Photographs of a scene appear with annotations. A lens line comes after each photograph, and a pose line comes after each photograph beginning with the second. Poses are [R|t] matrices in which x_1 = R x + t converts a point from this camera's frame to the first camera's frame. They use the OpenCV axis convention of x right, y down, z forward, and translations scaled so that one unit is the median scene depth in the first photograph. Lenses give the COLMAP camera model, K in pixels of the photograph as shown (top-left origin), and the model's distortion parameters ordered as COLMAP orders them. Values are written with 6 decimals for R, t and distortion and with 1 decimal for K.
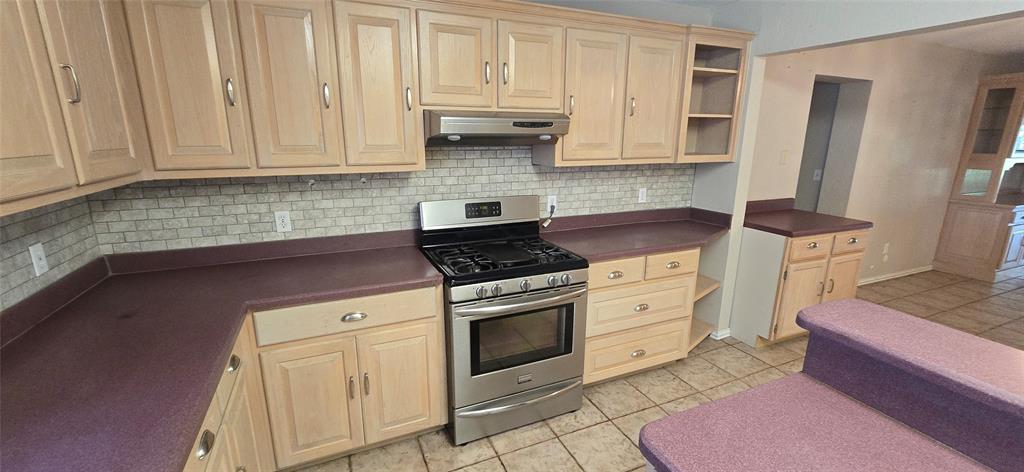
lens RADIAL K [[421.0, 0, 512.0], [0, 421.0, 236.0], [0, 0, 1]] dist [-0.001552, -0.000253]
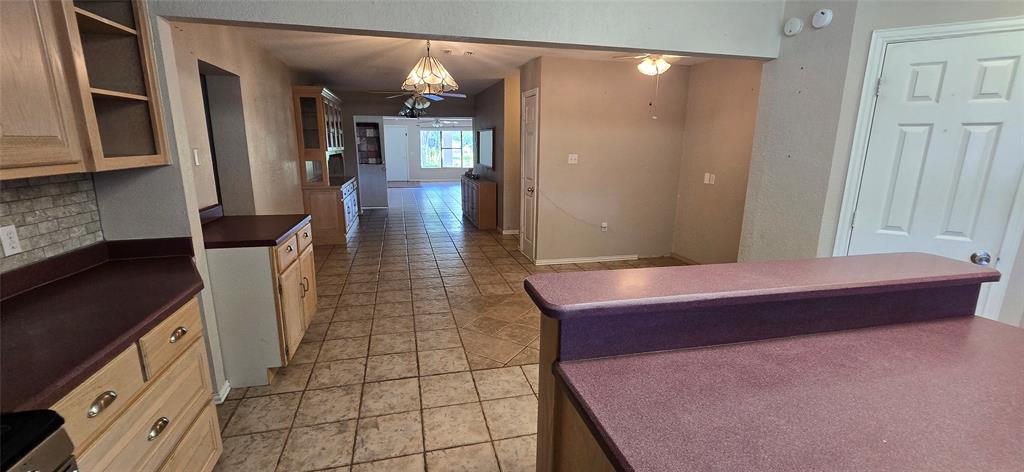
lens RADIAL K [[421.0, 0, 512.0], [0, 421.0, 236.0], [0, 0, 1]] dist [-0.001552, -0.000253]
pose [[0.171037, -0.220848, 0.960194, -0.095036], [0.221956, 0.958140, 0.180839, -0.073633], [-0.959939, 0.182190, 0.212896, 0.384282]]
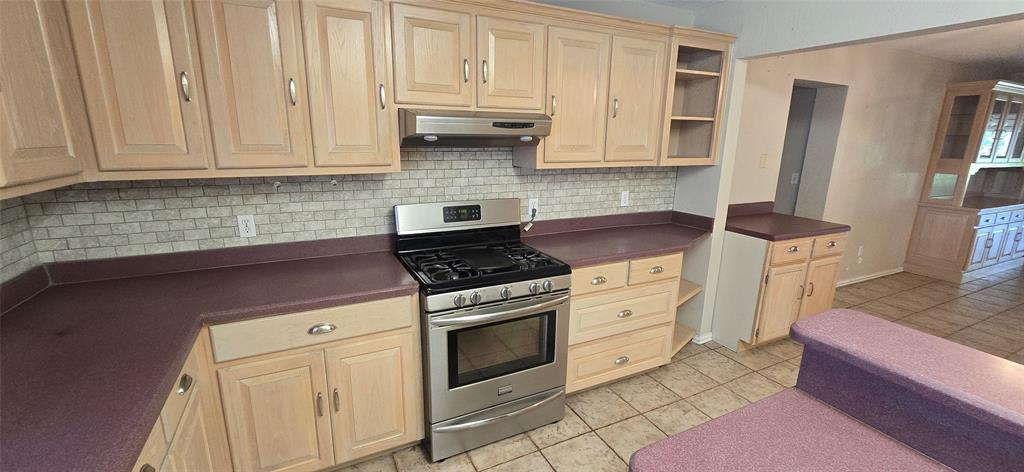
lens RADIAL K [[421.0, 0, 512.0], [0, 421.0, 236.0], [0, 0, 1]] dist [-0.001552, -0.000253]
pose [[0.999014, -0.001084, 0.044389, 0.002887], [0.001235, 0.999994, -0.003374, -0.007430], [-0.044385, 0.003425, 0.999009, 0.035395]]
